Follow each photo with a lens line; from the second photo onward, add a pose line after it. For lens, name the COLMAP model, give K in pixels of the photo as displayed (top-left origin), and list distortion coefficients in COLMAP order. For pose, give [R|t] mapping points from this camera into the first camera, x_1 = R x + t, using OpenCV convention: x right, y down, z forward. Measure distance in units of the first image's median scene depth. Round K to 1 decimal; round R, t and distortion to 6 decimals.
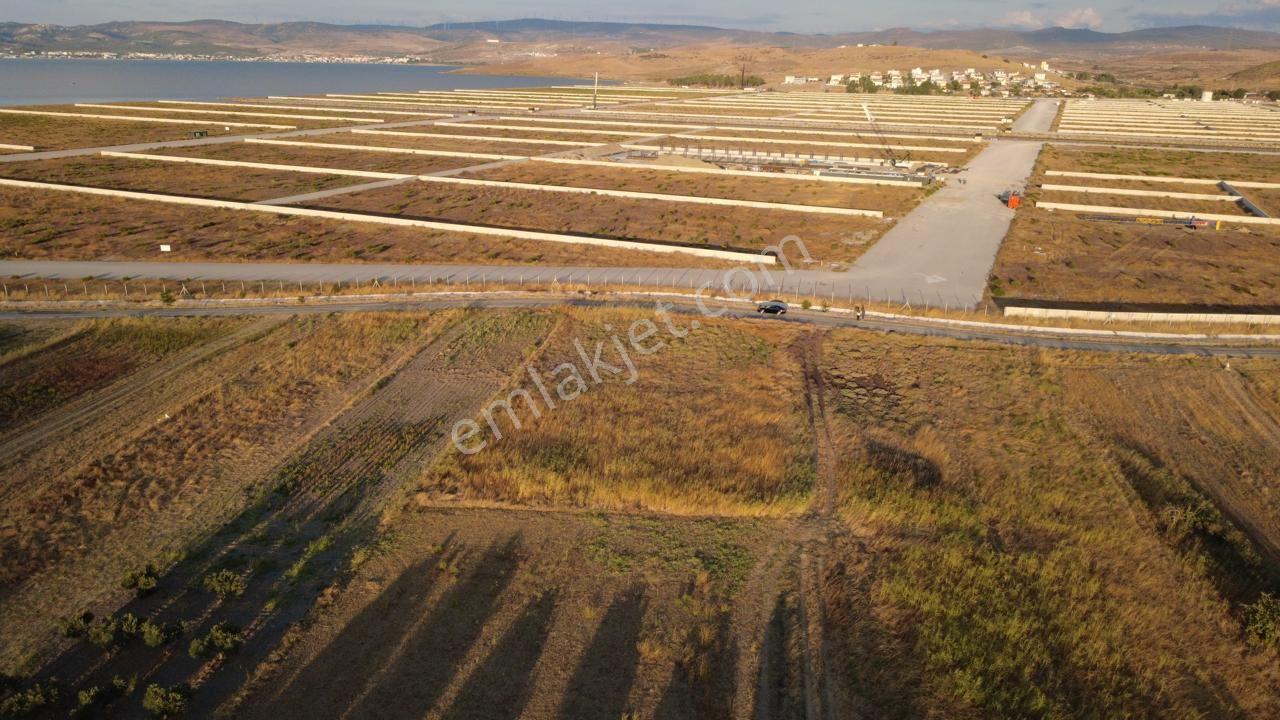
lens RADIAL K [[934.5, 0, 641.0], [0, 934.5, 358.9], [0, 0, 1]] dist [-0.000157, 0.000416]
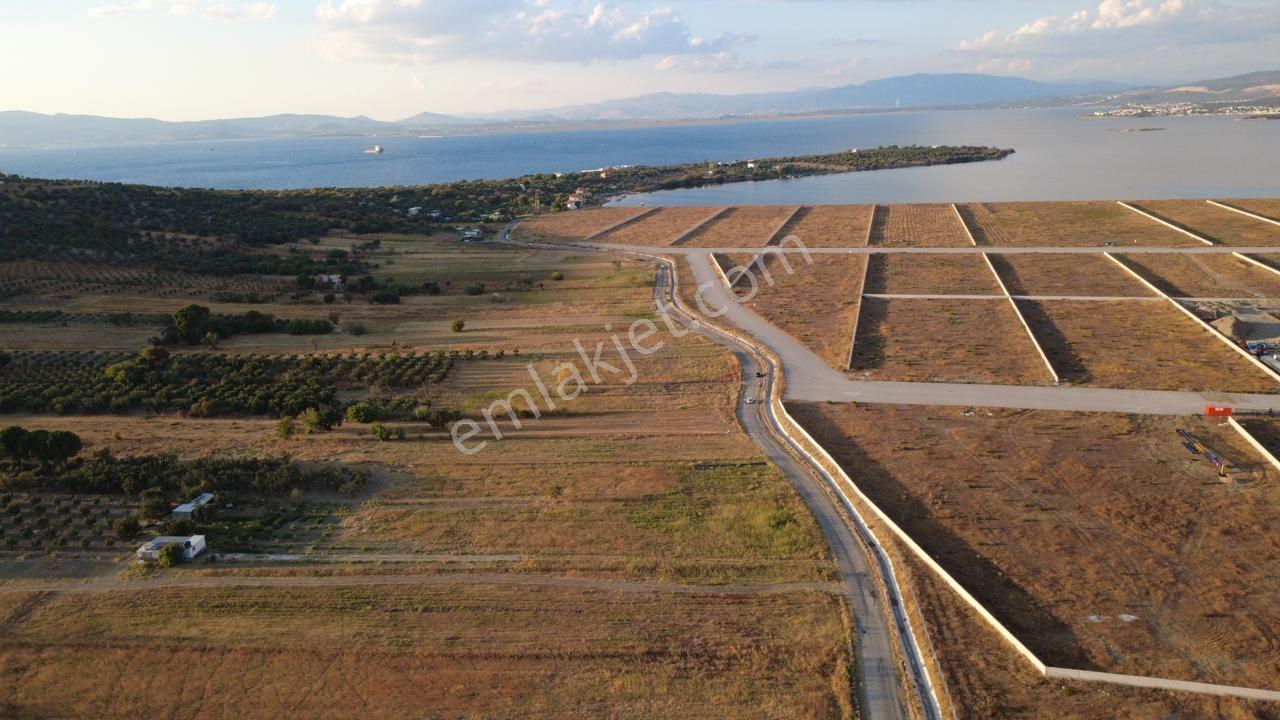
lens RADIAL K [[934.5, 0, 640.6], [0, 934.5, 356.6], [0, 0, 1]] dist [-0.000157, 0.000416]
pose [[0.158447, 0.226451, -0.961049, 1.073229], [-0.262321, 0.948019, 0.180132, -0.202664], [0.951883, 0.223562, 0.209614, 0.115428]]
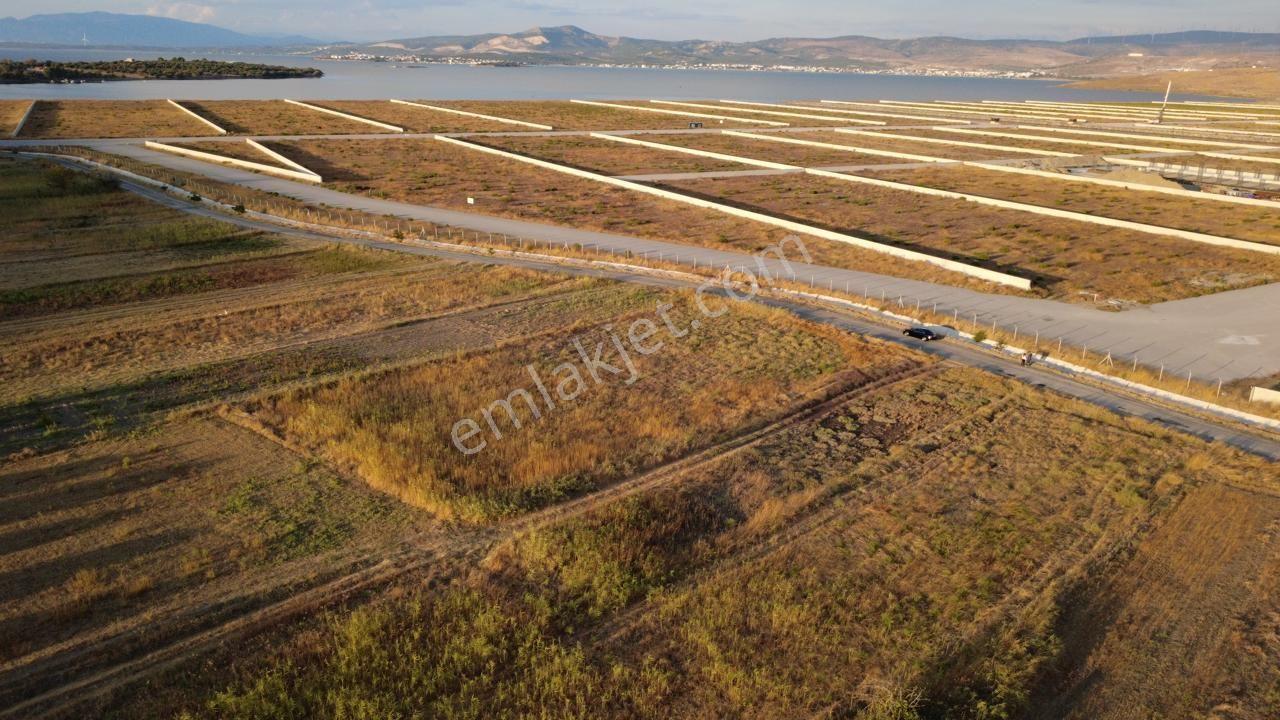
lens RADIAL K [[934.5, 0, 641.8], [0, 934.5, 362.1], [0, 0, 1]] dist [-0.000157, 0.000416]
pose [[0.810409, 0.182777, -0.556623, 0.186368], [-0.189292, 0.980820, 0.046471, -0.010107], [0.554442, 0.067704, 0.829464, 0.103120]]
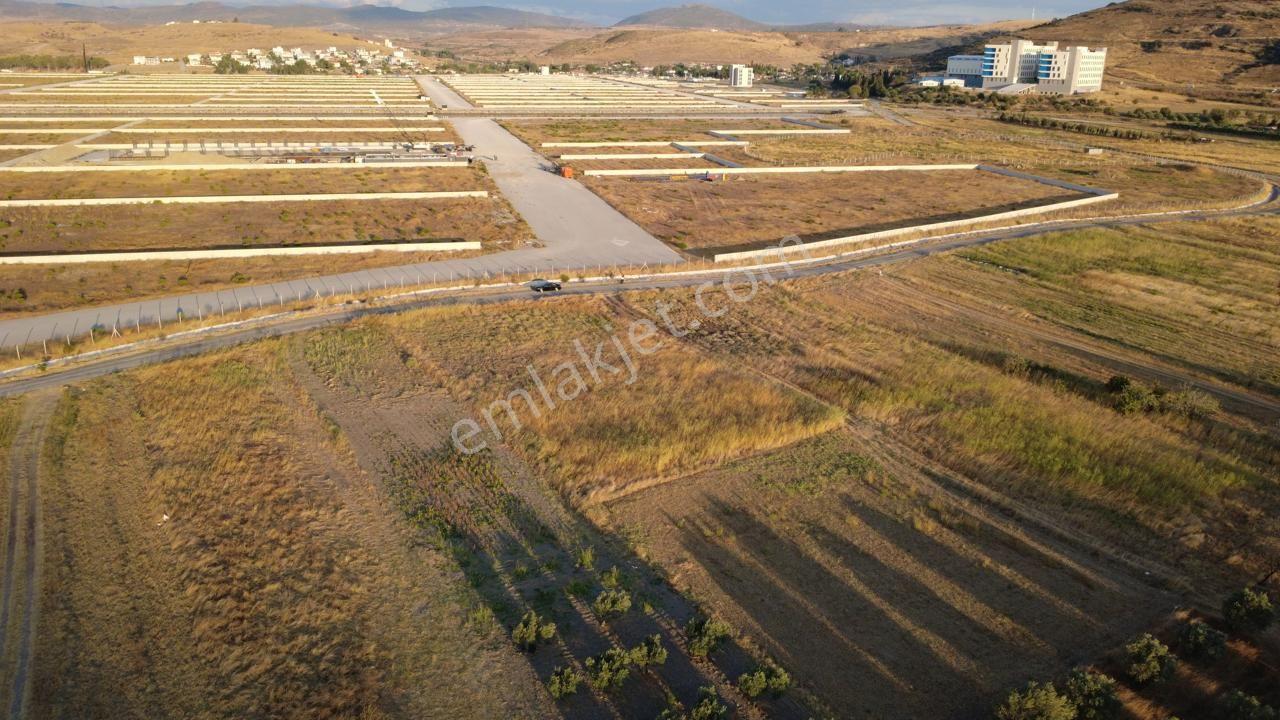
lens RADIAL K [[934.5, 0, 640.0], [0, 934.5, 357.1], [0, 0, 1]] dist [-0.000157, 0.000416]
pose [[0.784235, -0.199207, 0.587615, -0.202993], [0.186692, 0.978931, 0.082705, -0.020578], [-0.591710, 0.044843, 0.804903, 0.033429]]
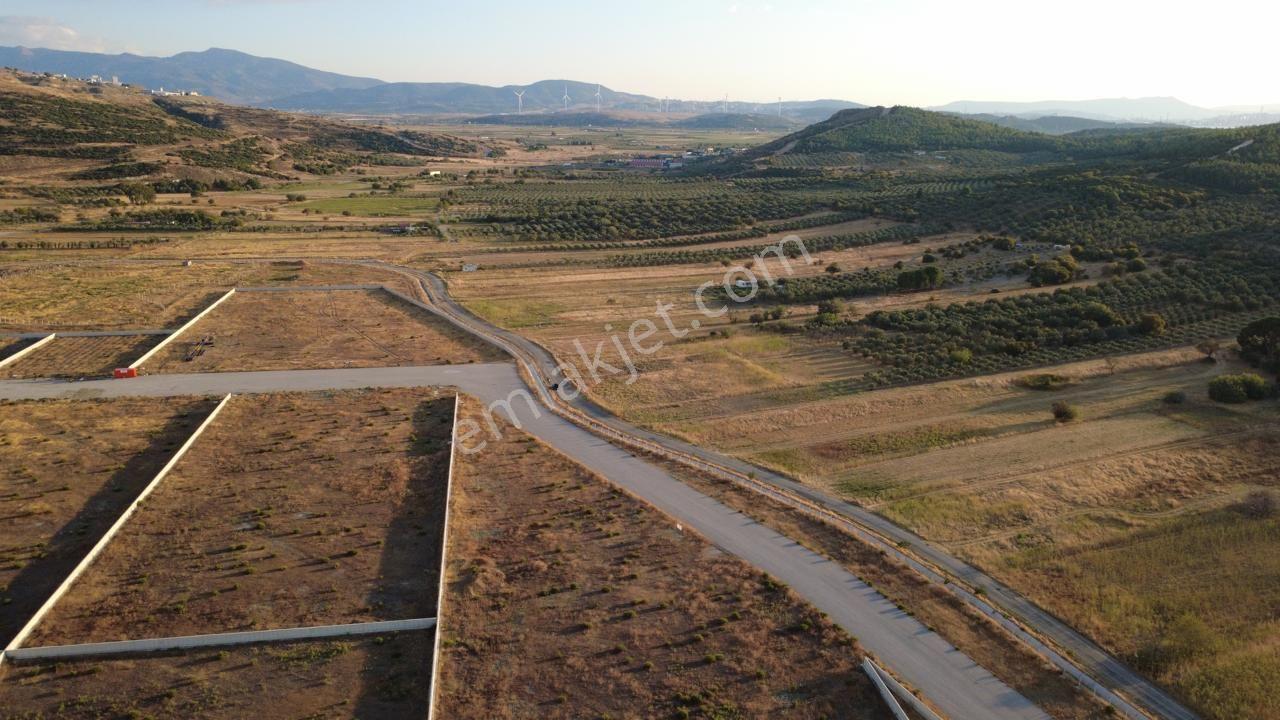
lens RADIAL K [[934.5, 0, 639.2], [0, 934.5, 358.7], [0, 0, 1]] dist [-0.000157, 0.000416]
pose [[-0.548420, -0.238969, 0.801330, -0.748681], [0.237024, 0.874567, 0.423027, -0.438941], [-0.801907, 0.421931, -0.422989, 0.802320]]
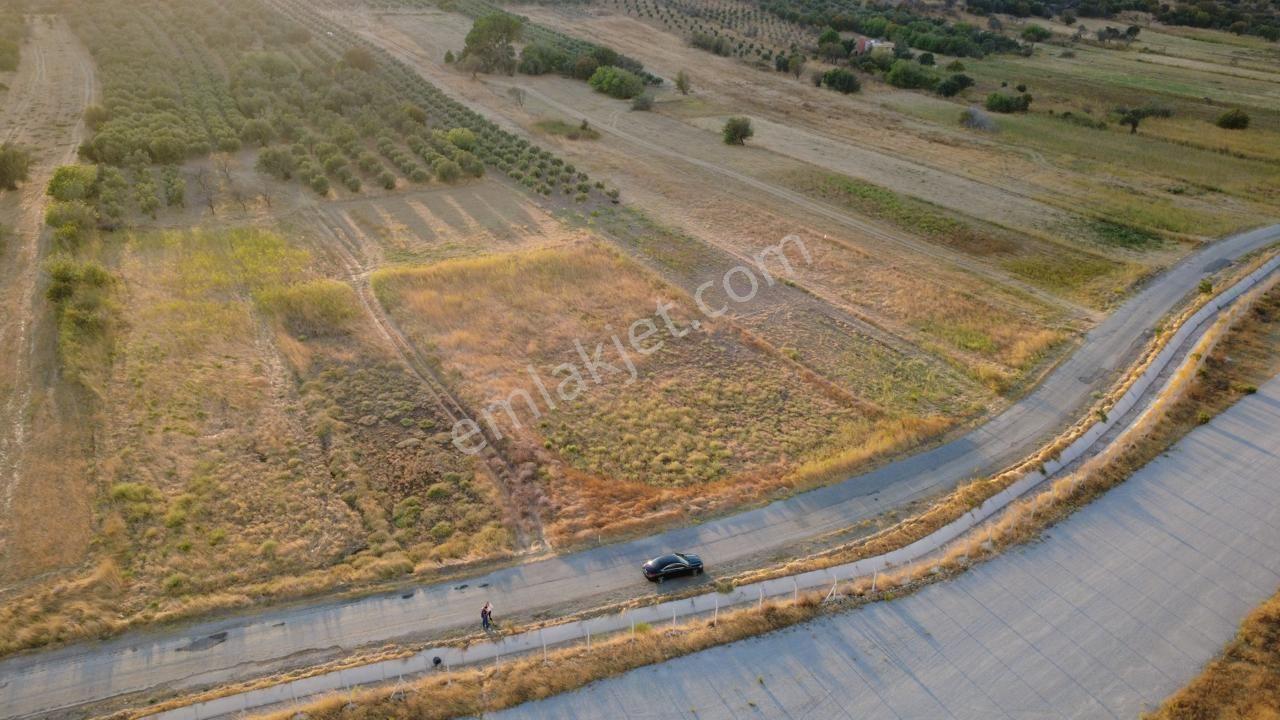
lens RADIAL K [[934.5, 0, 640.1], [0, 934.5, 358.9], [0, 0, 1]] dist [-0.000157, 0.000416]
pose [[-0.791664, 0.226041, -0.567603, 0.186738], [-0.215186, 0.766345, 0.605319, -0.194644], [0.571806, 0.601349, -0.558047, 0.563499]]
